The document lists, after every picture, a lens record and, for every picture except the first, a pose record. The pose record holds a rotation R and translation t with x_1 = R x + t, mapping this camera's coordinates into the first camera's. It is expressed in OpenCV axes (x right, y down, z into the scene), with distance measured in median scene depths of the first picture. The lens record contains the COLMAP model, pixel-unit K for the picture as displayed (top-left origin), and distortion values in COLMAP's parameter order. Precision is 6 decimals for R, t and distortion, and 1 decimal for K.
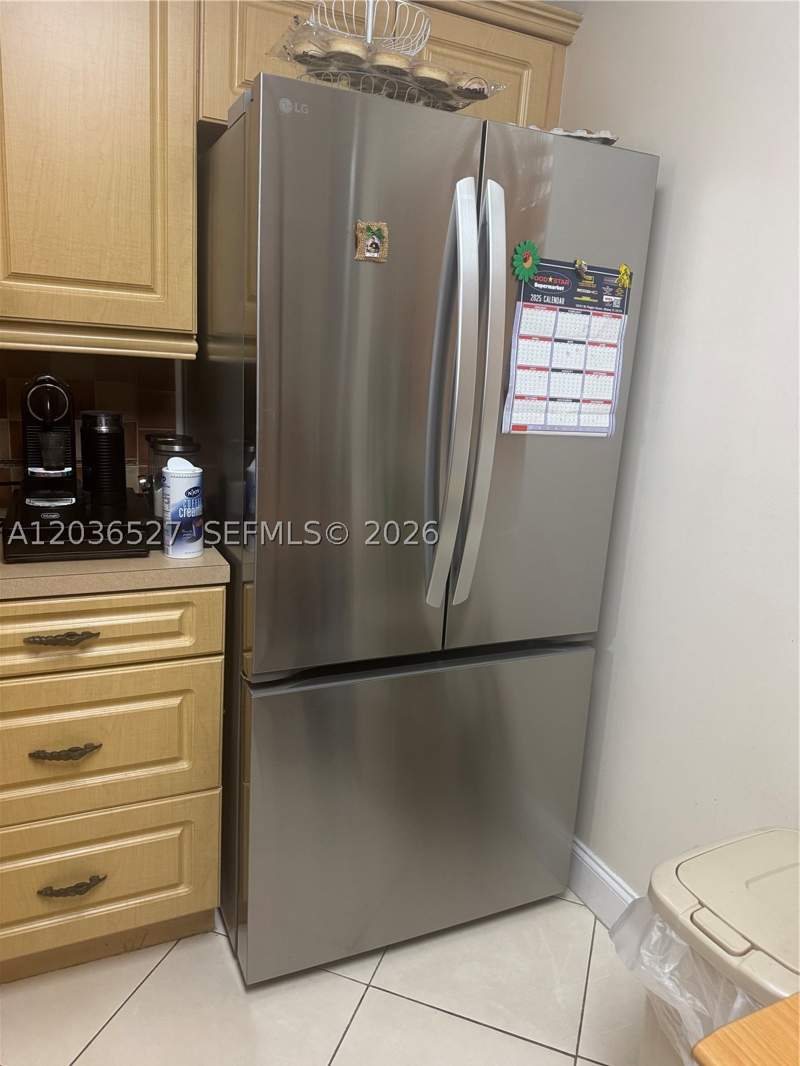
lens RADIAL K [[754.2, 0, 397.8], [0, 754.2, 536.7], [0, 0, 1]] dist [0.136822, -0.241838]
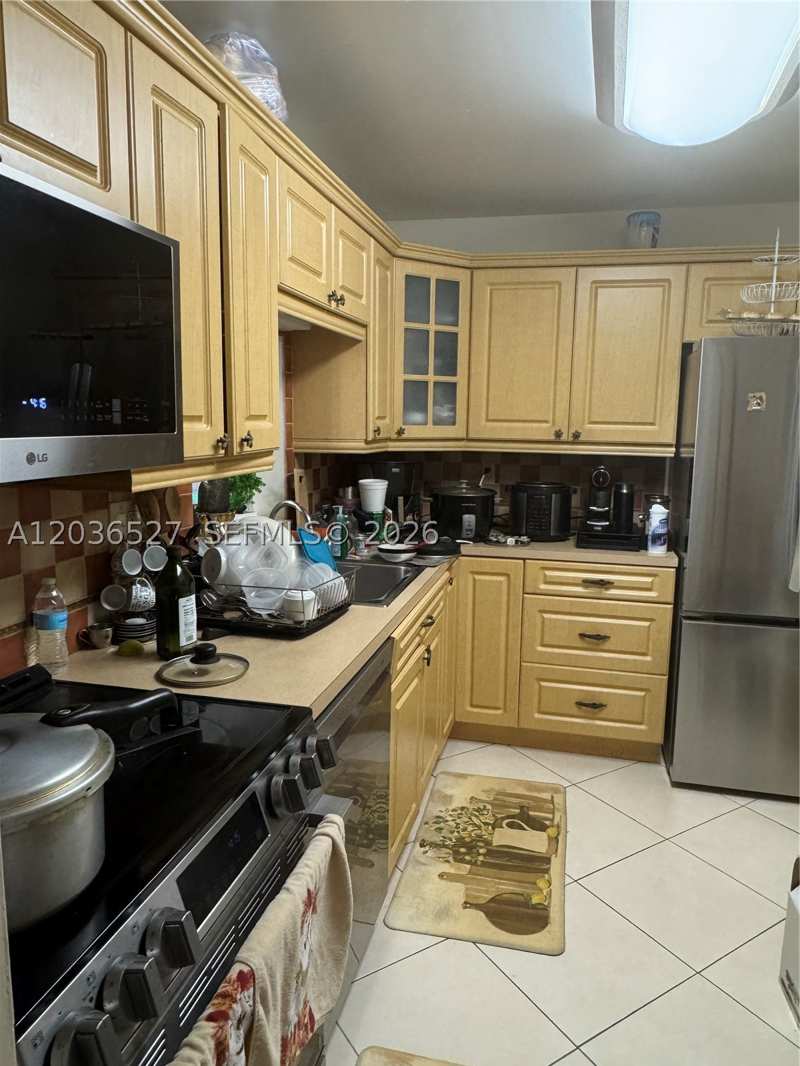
lens RADIAL K [[728.0, 0, 401.1], [0, 728.0, 524.8], [0, 0, 1]] dist [-0.002631, -0.001390]
pose [[0.782805, 0.040499, -0.620947, 0.388821], [-0.111797, 0.990796, -0.076317, 0.176585], [0.612141, 0.129161, 0.780128, -0.941315]]
